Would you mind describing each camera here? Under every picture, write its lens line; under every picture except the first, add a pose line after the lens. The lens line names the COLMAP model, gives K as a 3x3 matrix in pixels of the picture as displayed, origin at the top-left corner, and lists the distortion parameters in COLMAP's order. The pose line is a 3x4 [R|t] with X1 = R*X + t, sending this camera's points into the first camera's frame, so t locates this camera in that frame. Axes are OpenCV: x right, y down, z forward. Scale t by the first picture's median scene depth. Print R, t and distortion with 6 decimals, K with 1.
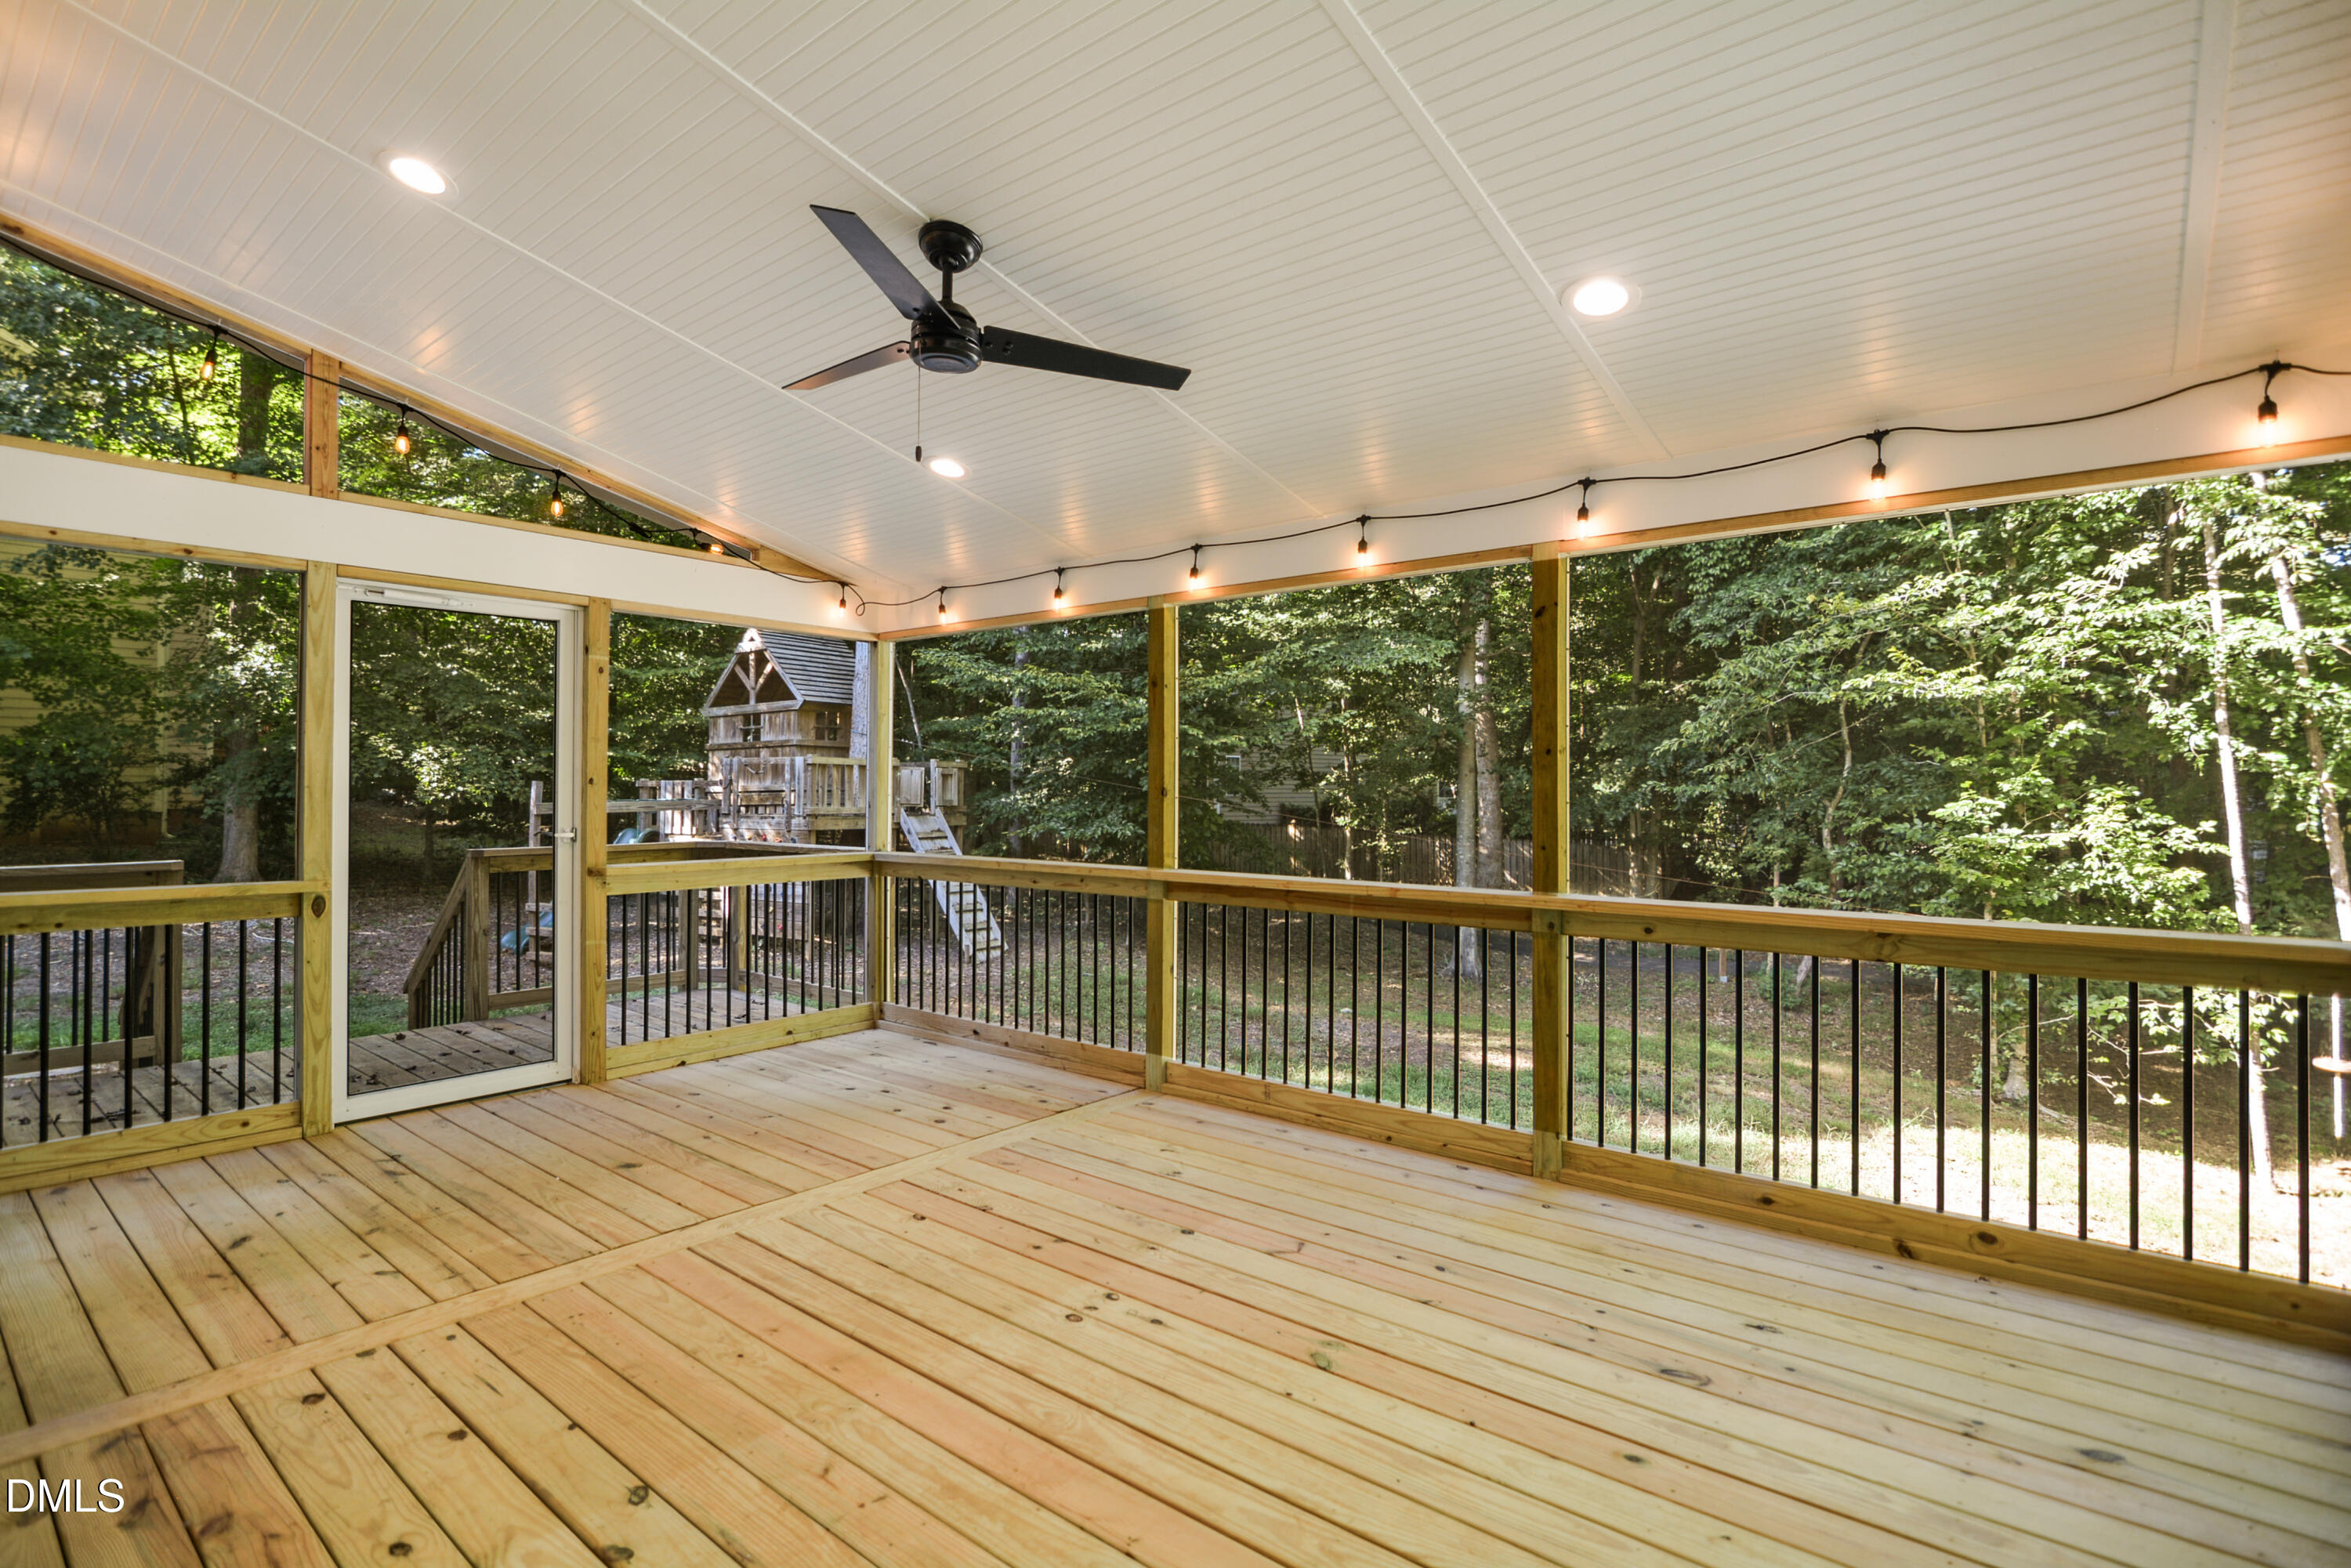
lens RADIAL K [[1151.4, 0, 1167.5], [0, 1151.4, 790.0], [0, 0, 1]] dist [-0.033035, 0.010248]
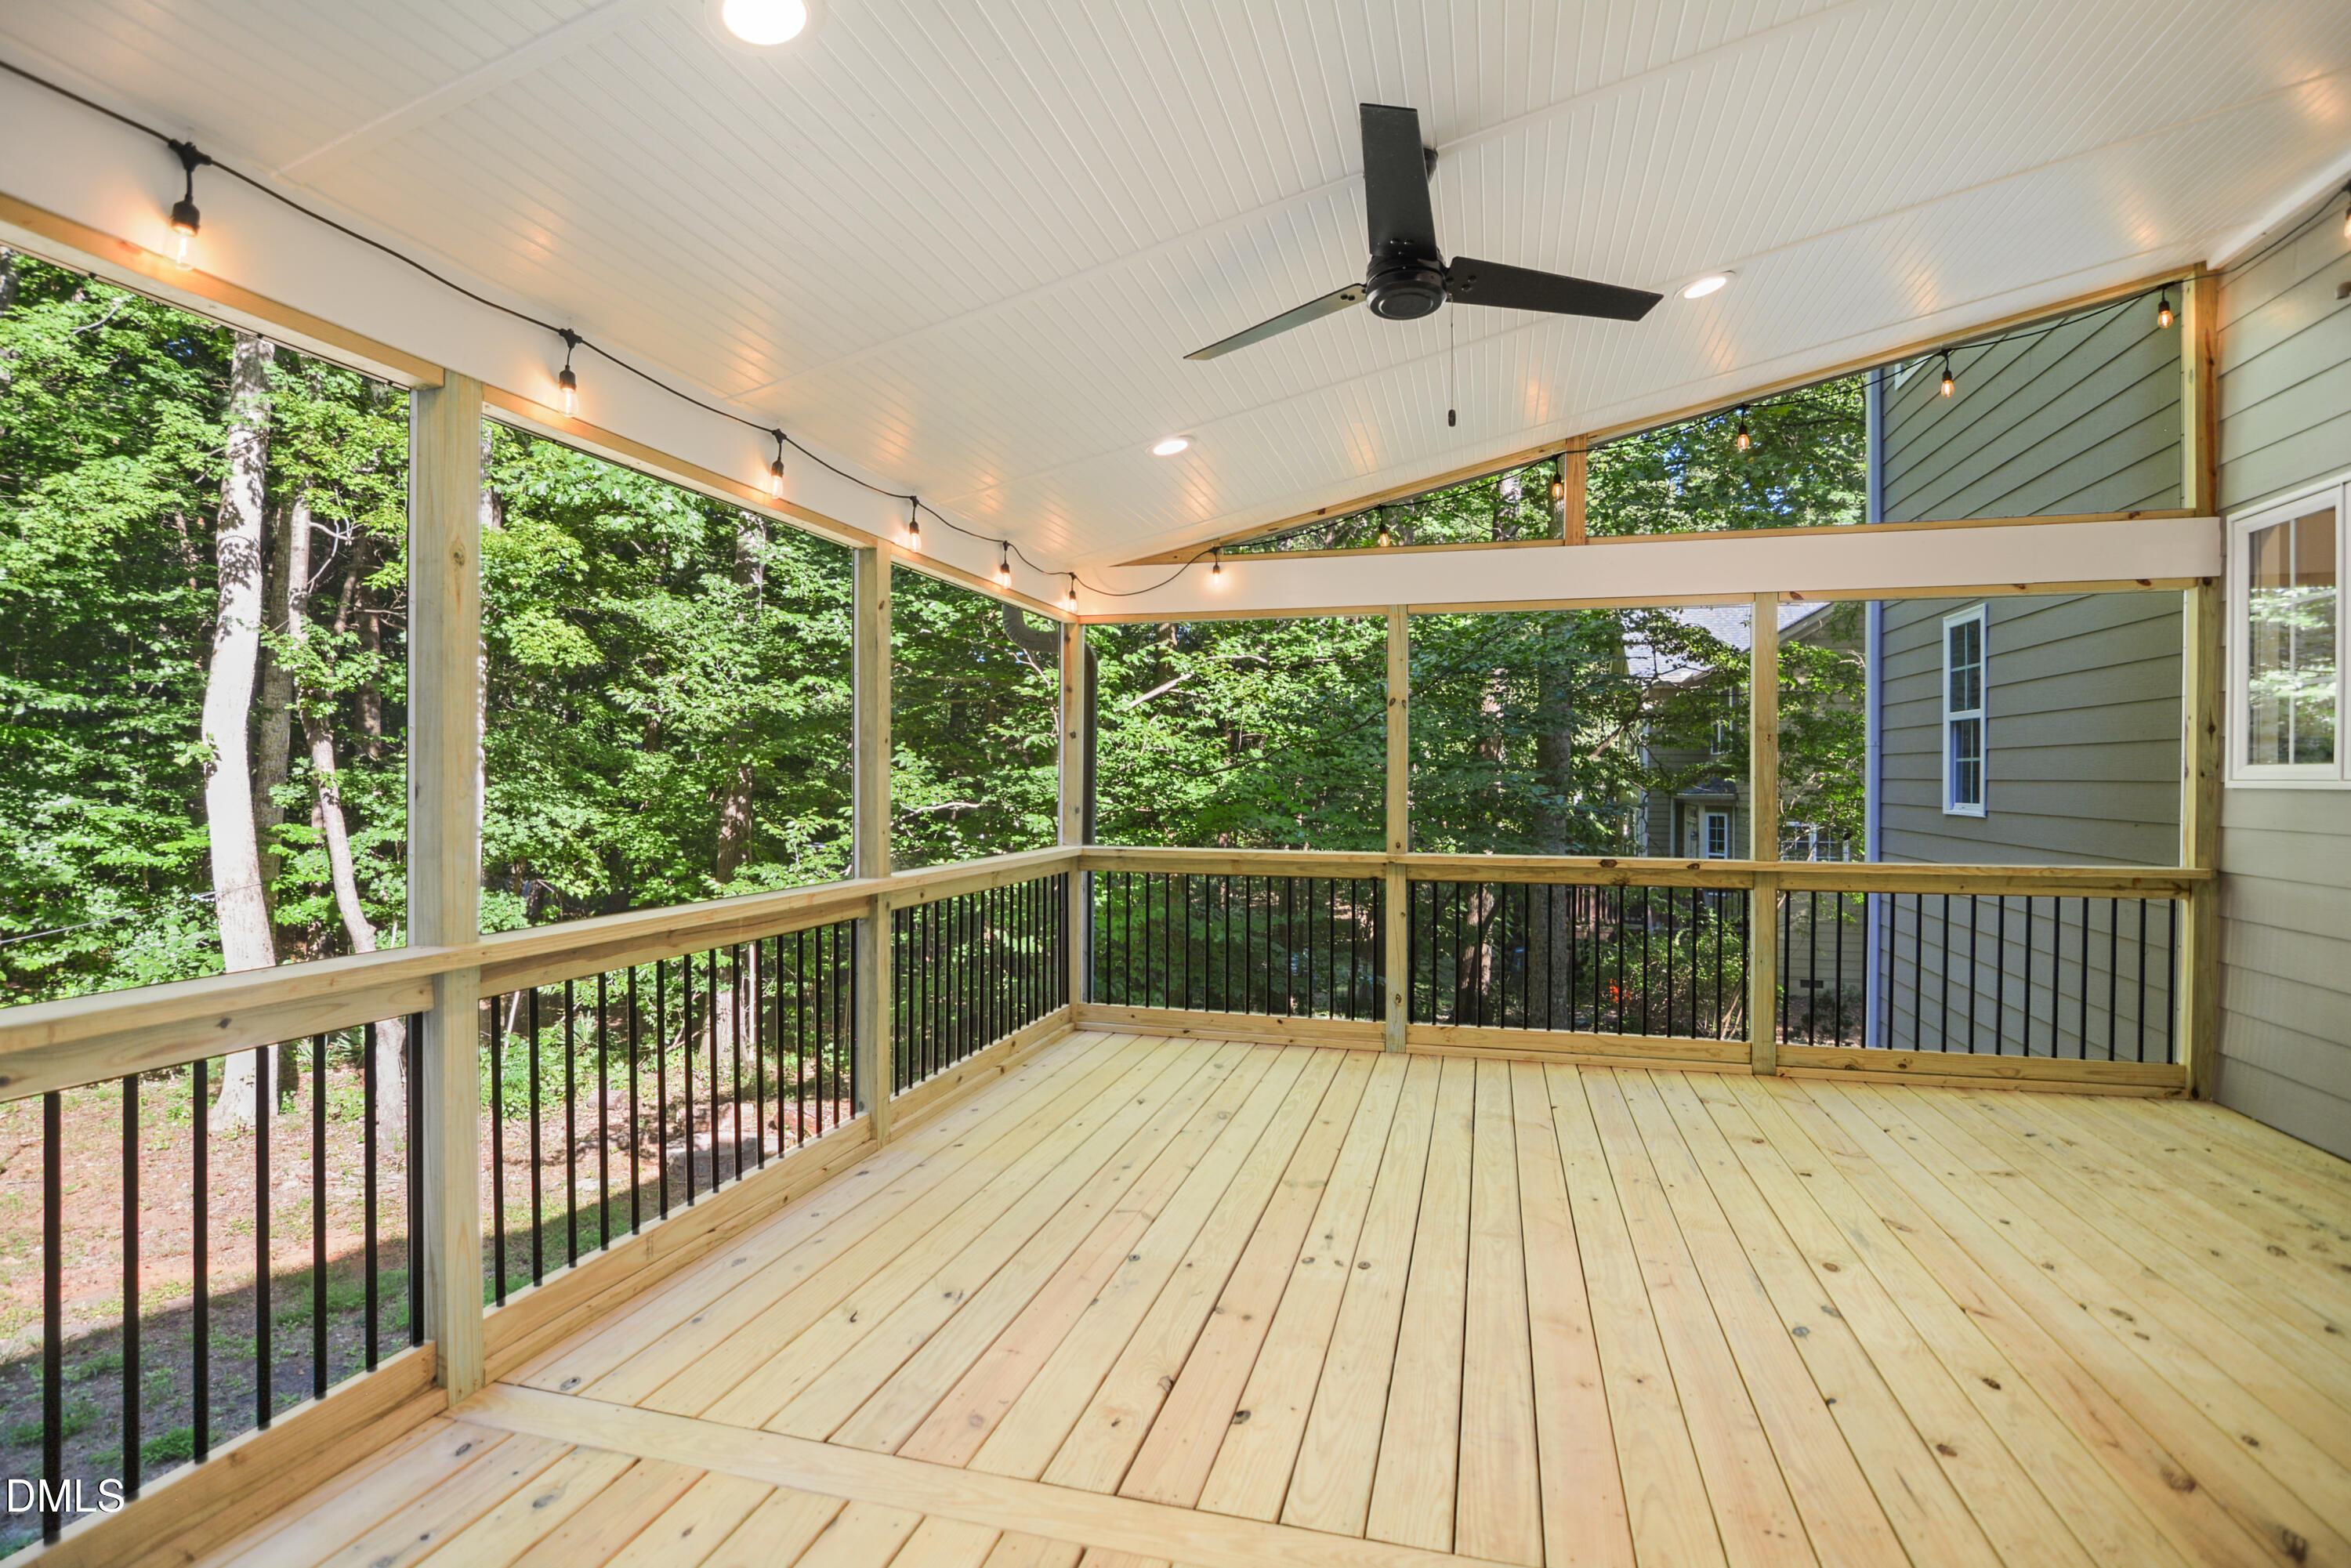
lens RADIAL K [[1151.4, 0, 1167.5], [0, 1151.4, 790.0], [0, 0, 1]] dist [-0.033035, 0.010248]
pose [[-0.415390, -0.013750, 0.909540, -0.939722], [-0.004553, 0.999905, 0.013037, -0.002934], [-0.909632, 0.001274, -0.415413, 1.544932]]
